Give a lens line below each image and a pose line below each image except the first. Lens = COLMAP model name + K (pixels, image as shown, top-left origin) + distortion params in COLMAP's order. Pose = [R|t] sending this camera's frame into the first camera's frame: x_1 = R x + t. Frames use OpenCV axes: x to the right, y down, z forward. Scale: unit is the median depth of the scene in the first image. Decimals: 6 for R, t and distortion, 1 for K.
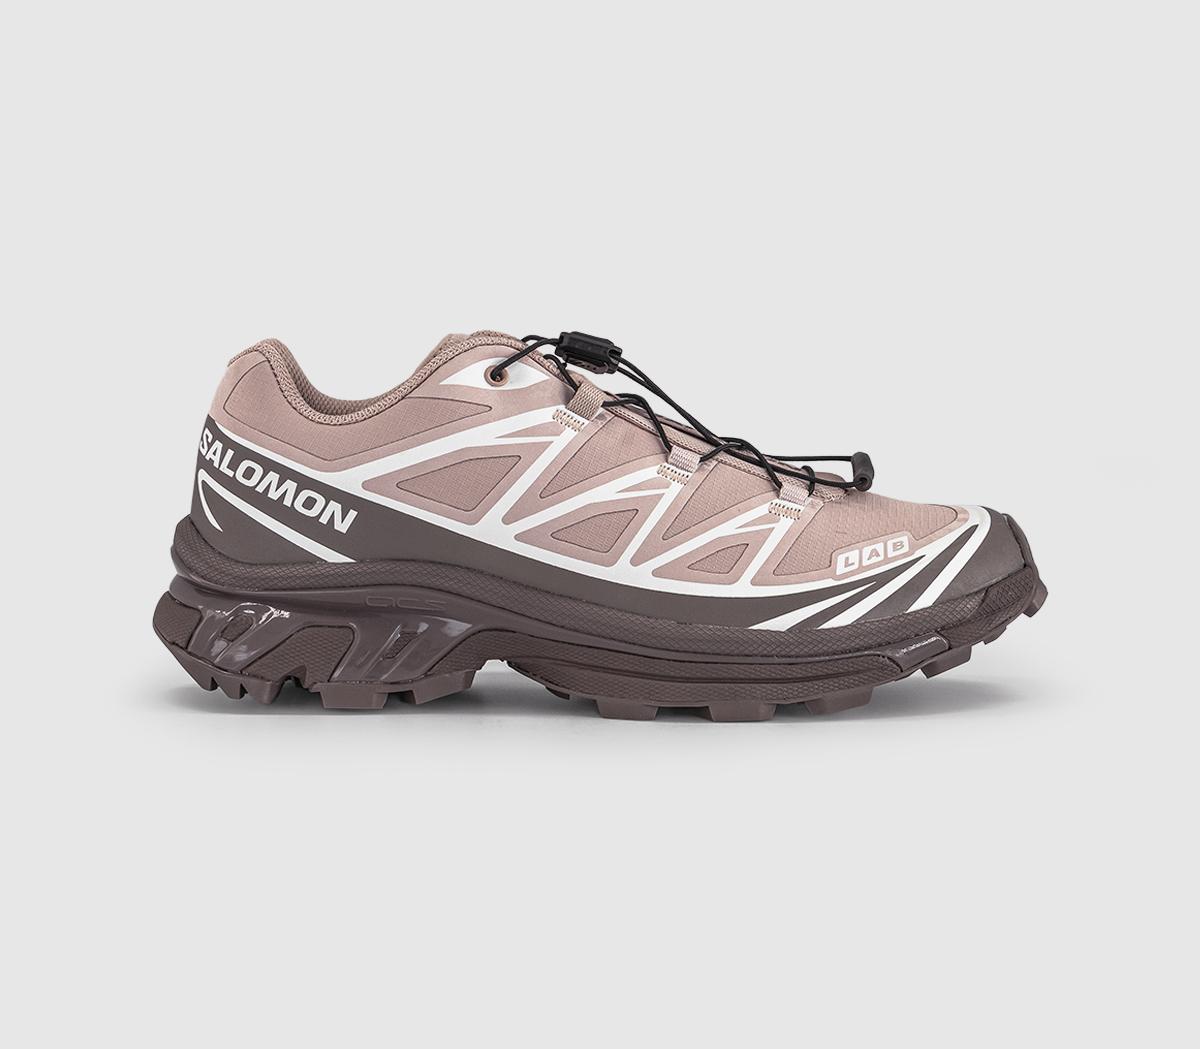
lens RADIAL K [[1916.5, 0, 600.0], [0, 1916.5, 524.5], [0, 0, 1]] dist [0.034505, 0.052806]
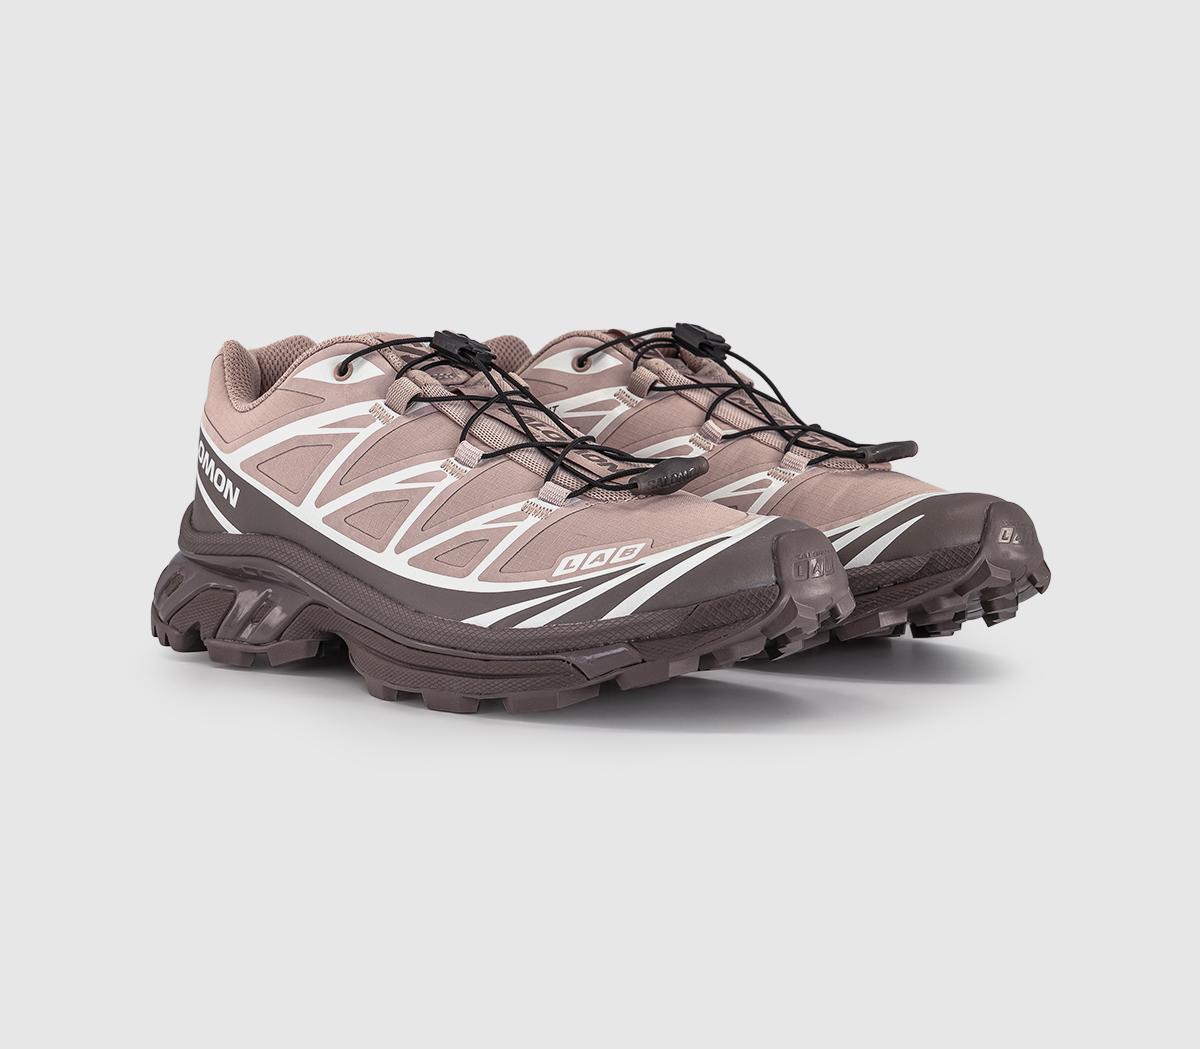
lens RADIAL K [[1916.5, 0, 600.0], [0, 1916.5, 524.5], [0, 0, 1]] dist [0.034505, 0.052806]
pose [[0.832903, 0.059976, -0.550160, 0.690636], [-0.050464, 0.998200, 0.032420, -0.034377], [0.551114, 0.000761, 0.834430, 0.181808]]
